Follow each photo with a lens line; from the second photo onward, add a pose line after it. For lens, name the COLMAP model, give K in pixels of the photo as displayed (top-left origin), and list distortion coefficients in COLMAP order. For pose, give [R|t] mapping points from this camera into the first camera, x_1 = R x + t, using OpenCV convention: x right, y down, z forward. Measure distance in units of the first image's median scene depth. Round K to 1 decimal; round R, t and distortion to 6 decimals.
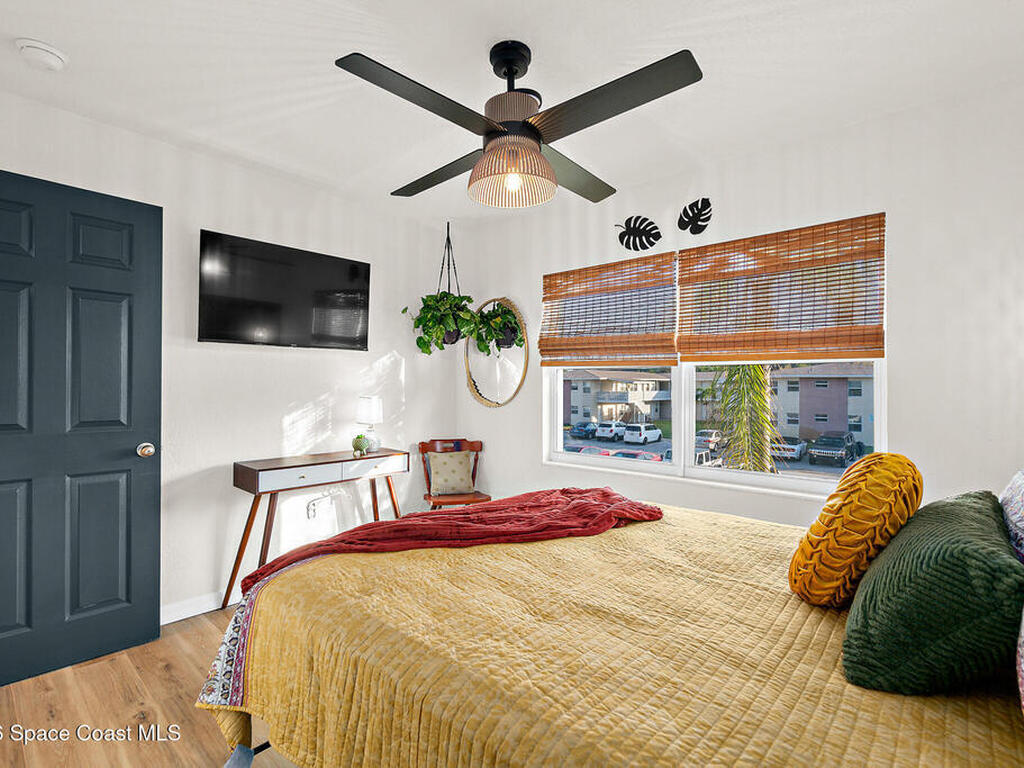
lens RADIAL K [[494.8, 0, 512.0], [0, 494.8, 384.0], [0, 0, 1]] dist [-0.003667, 0.000461]
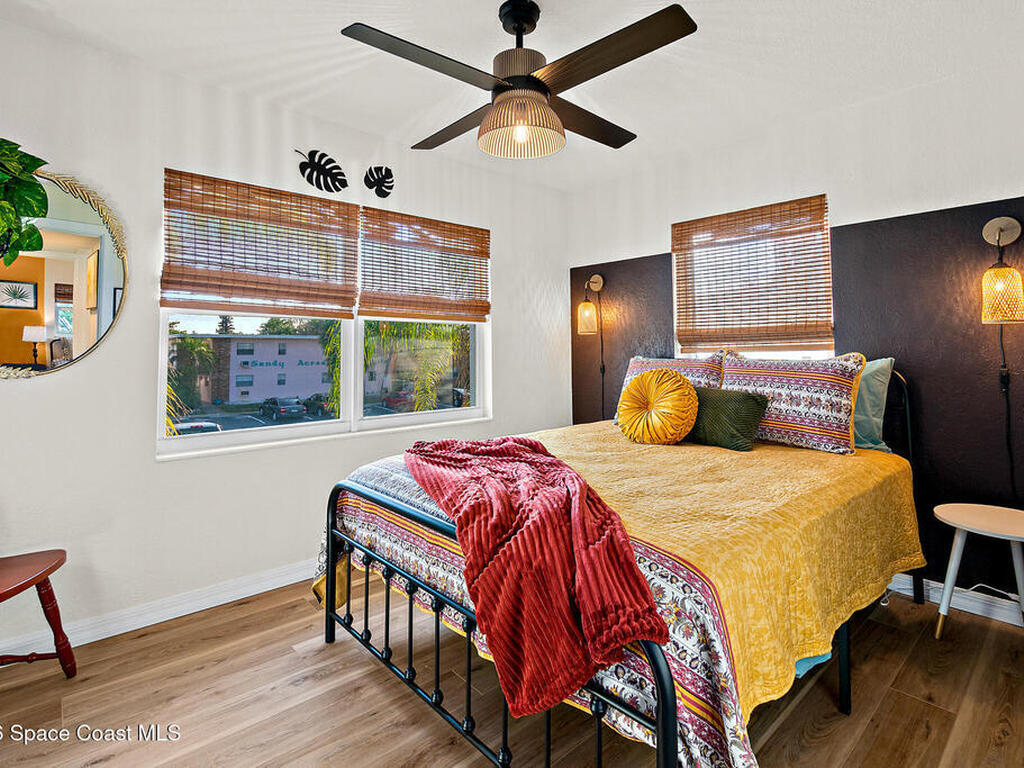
lens RADIAL K [[494.8, 0, 512.0], [0, 494.8, 384.0], [0, 0, 1]] dist [-0.003667, 0.000461]
pose [[0.129403, -0.075655, 0.988702, -0.650789], [-0.003241, 0.997048, 0.076718, 0.019100], [-0.991587, -0.013132, 0.128776, 0.535802]]
